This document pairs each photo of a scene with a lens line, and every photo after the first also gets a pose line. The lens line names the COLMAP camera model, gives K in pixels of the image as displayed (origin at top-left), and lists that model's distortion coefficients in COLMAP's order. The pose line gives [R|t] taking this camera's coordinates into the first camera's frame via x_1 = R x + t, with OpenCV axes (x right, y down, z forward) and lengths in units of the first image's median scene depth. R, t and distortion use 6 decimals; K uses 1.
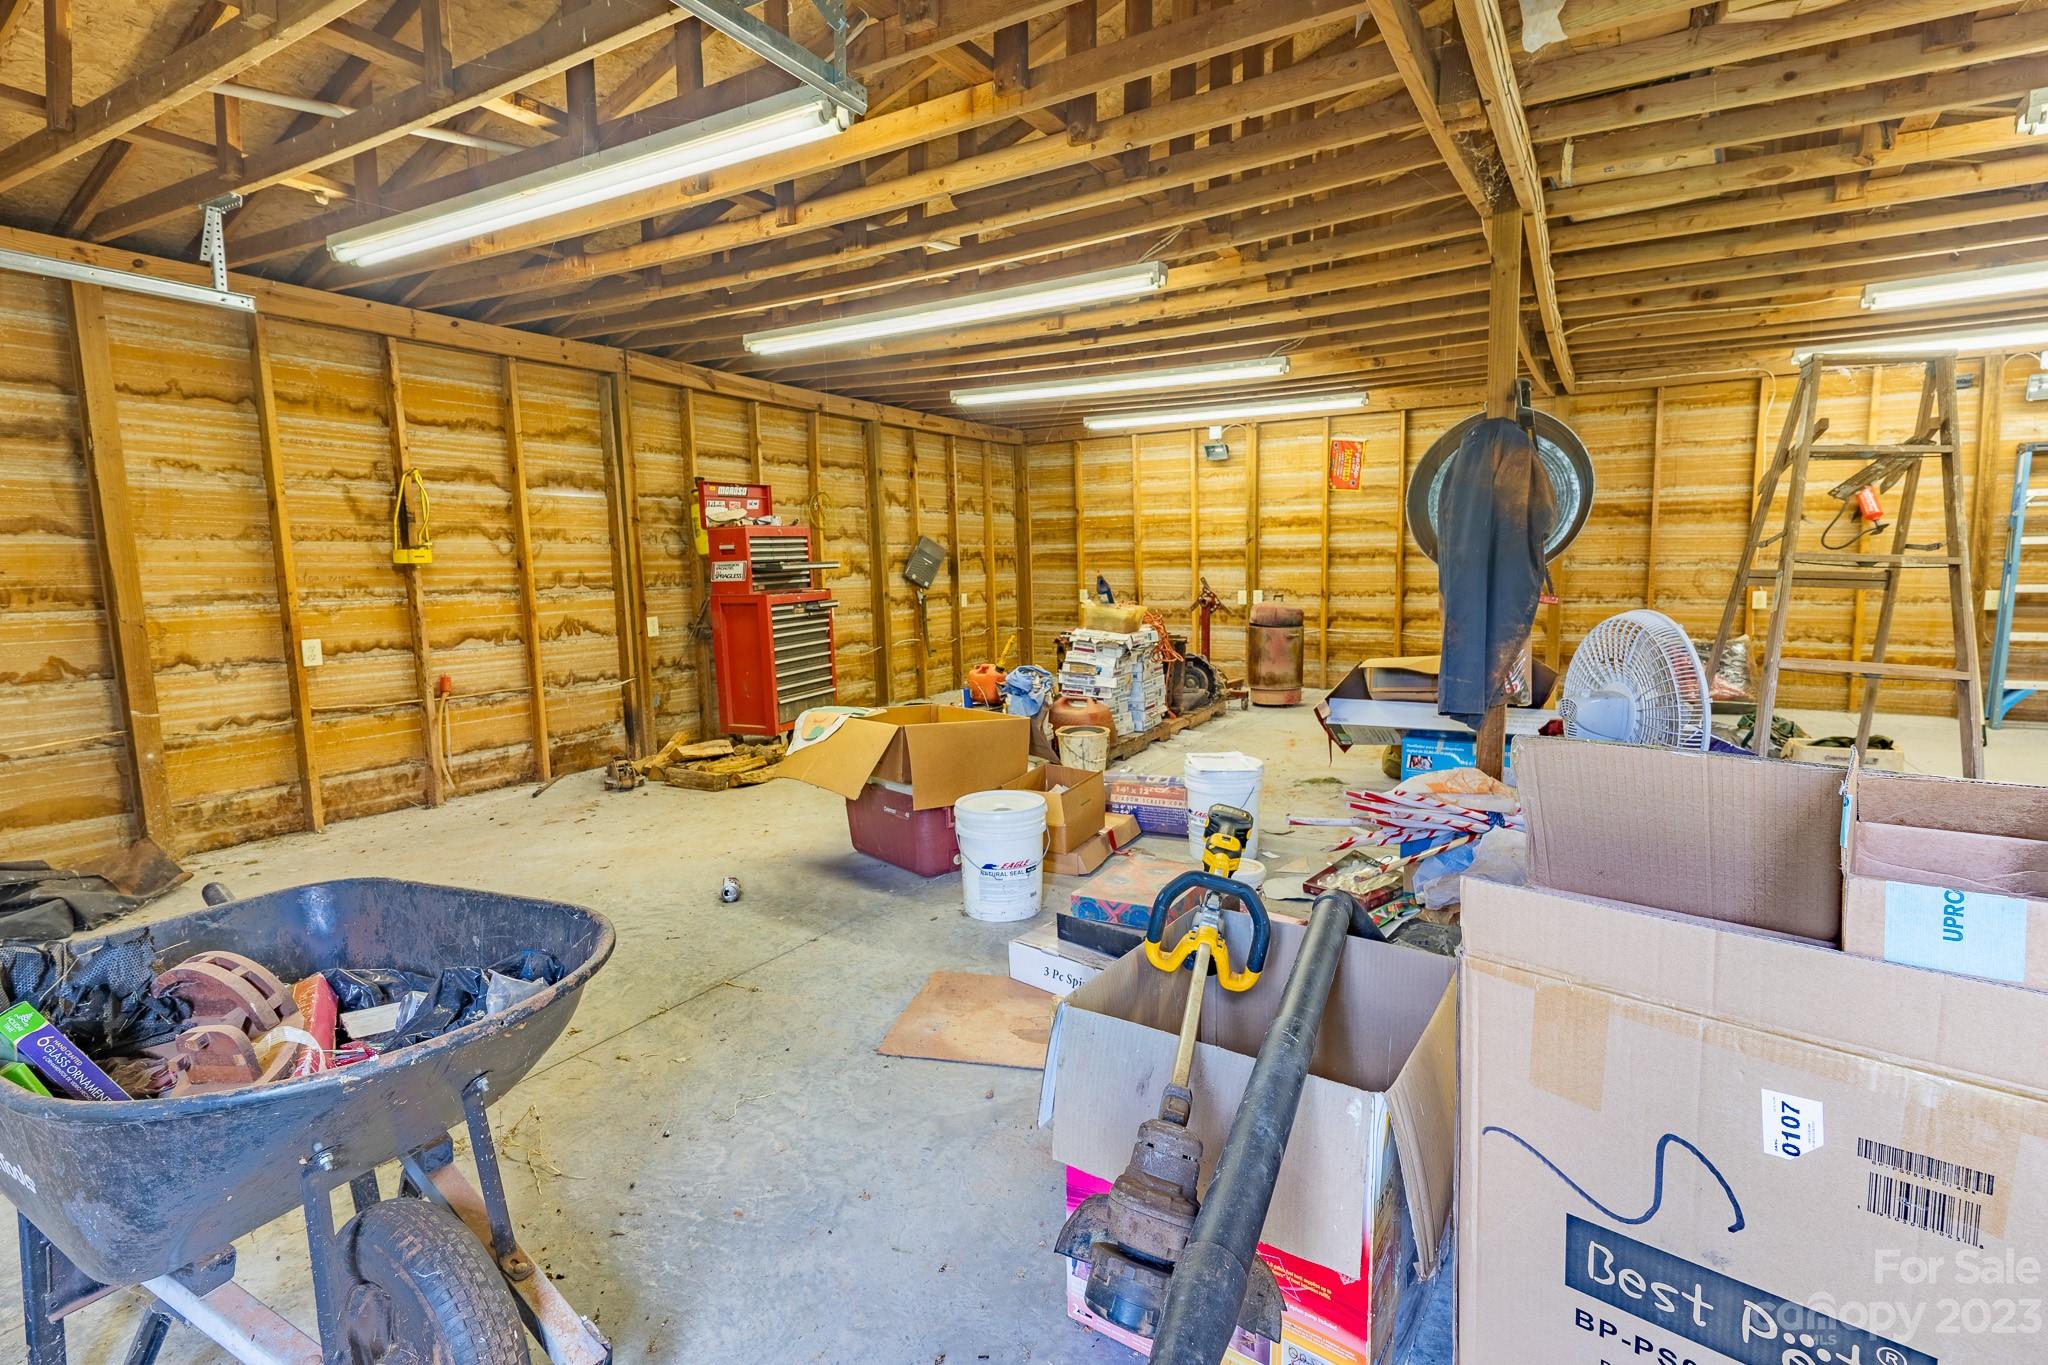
lens RADIAL K [[1003.0, 0, 1031.7], [0, 1003.0, 683.1], [0, 0, 1]] dist [0.002259, -0.001030]
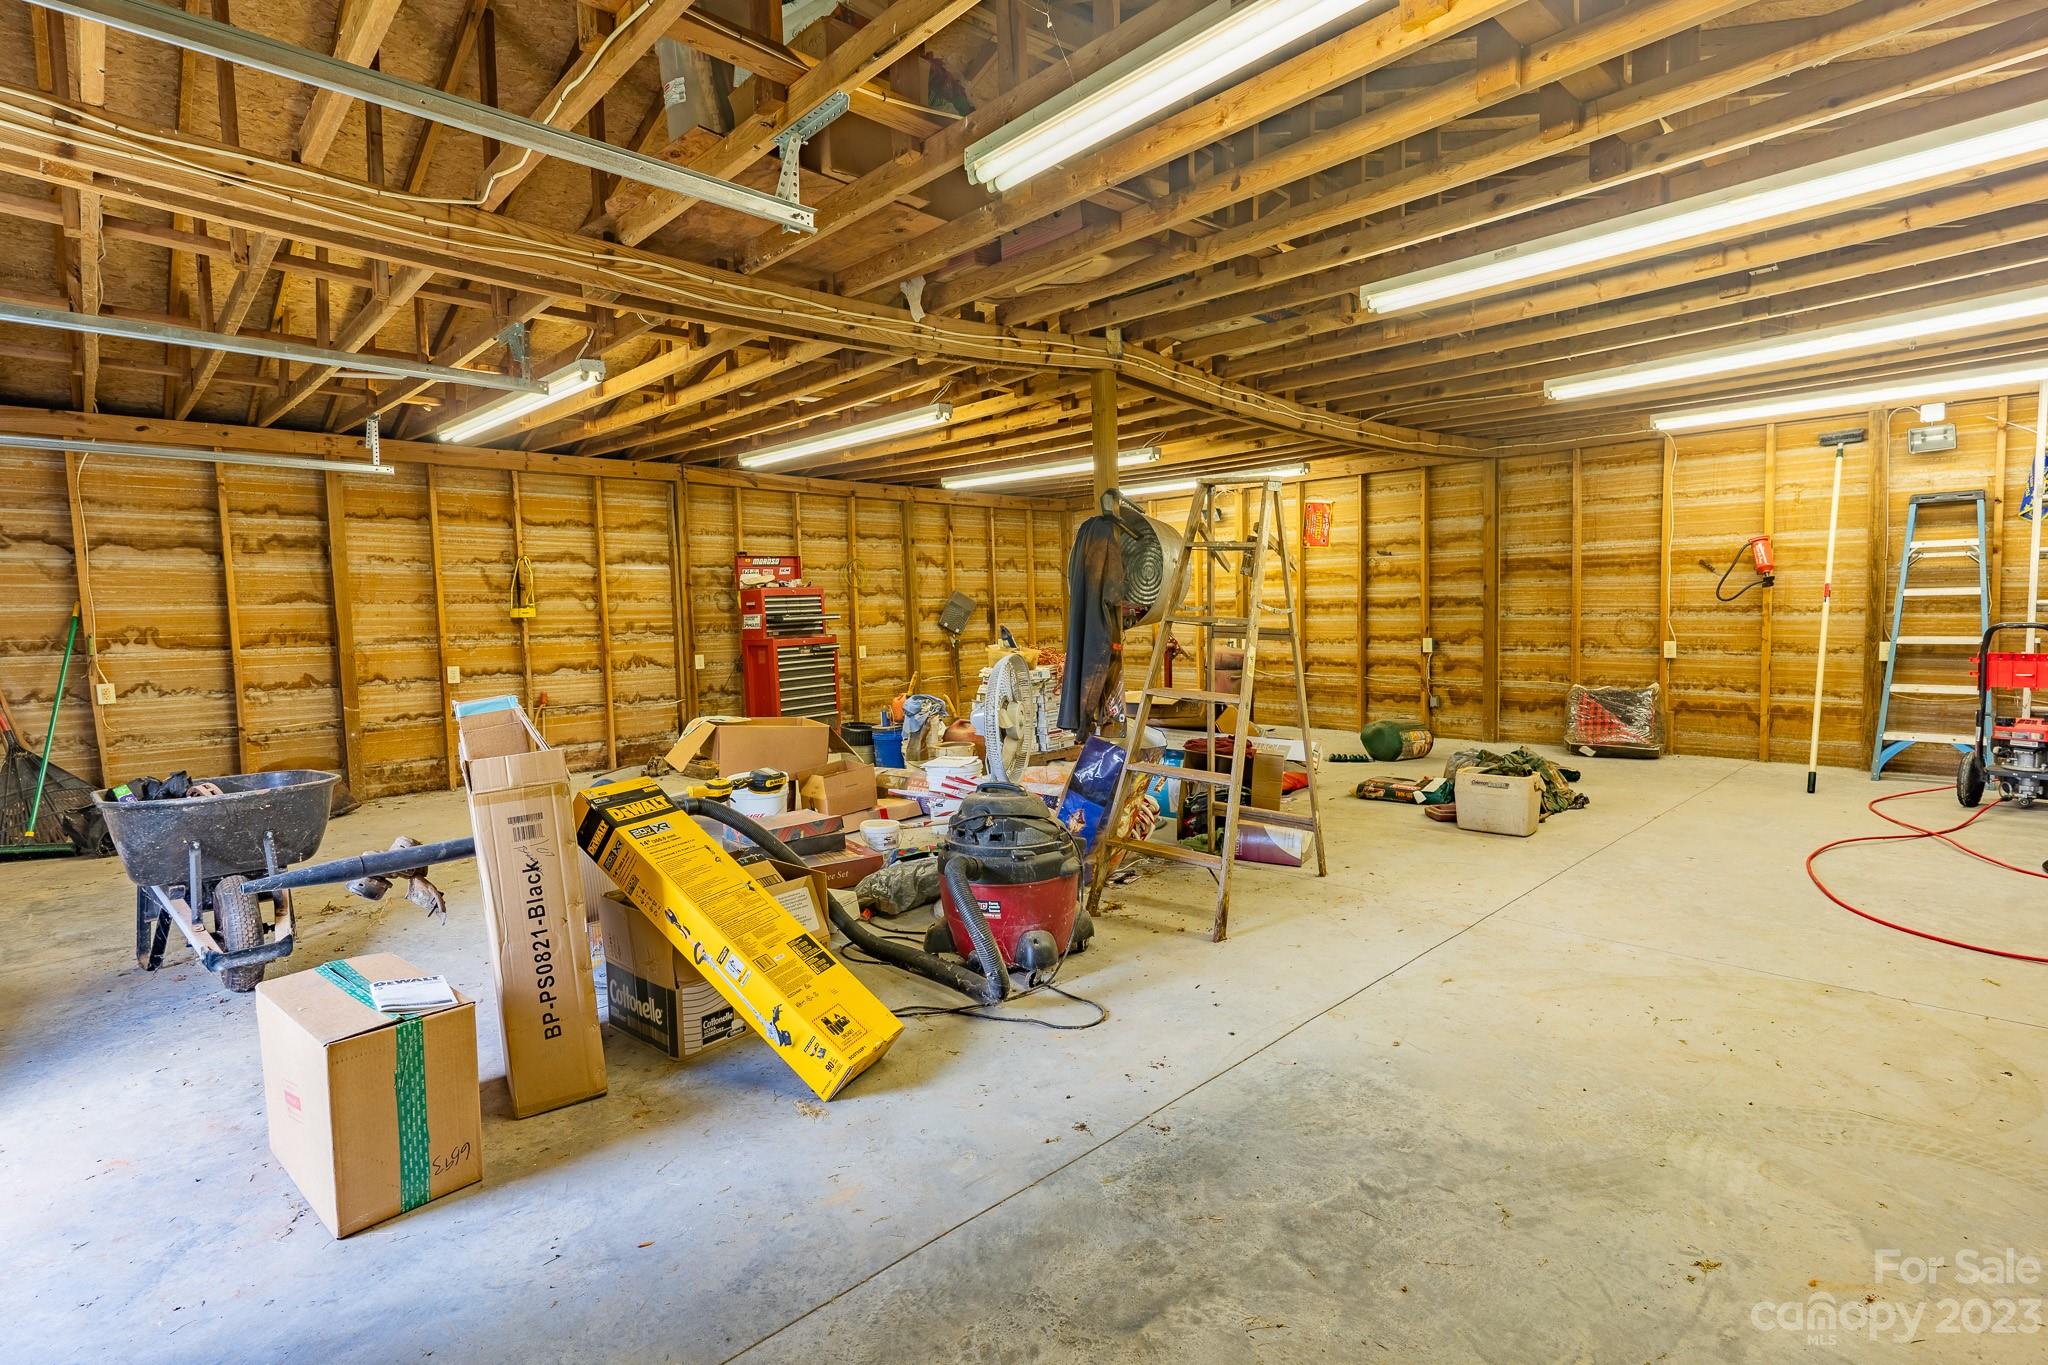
lens RADIAL K [[1003.0, 0, 1017.3], [0, 1003.0, 680.3], [0, 0, 1]] dist [0.002259, -0.001030]
pose [[0.962248, 0.017069, -0.271638, 0.424803], [-0.029436, 0.998704, -0.041517, 0.013365], [0.270577, 0.047946, 0.961504, -0.203868]]
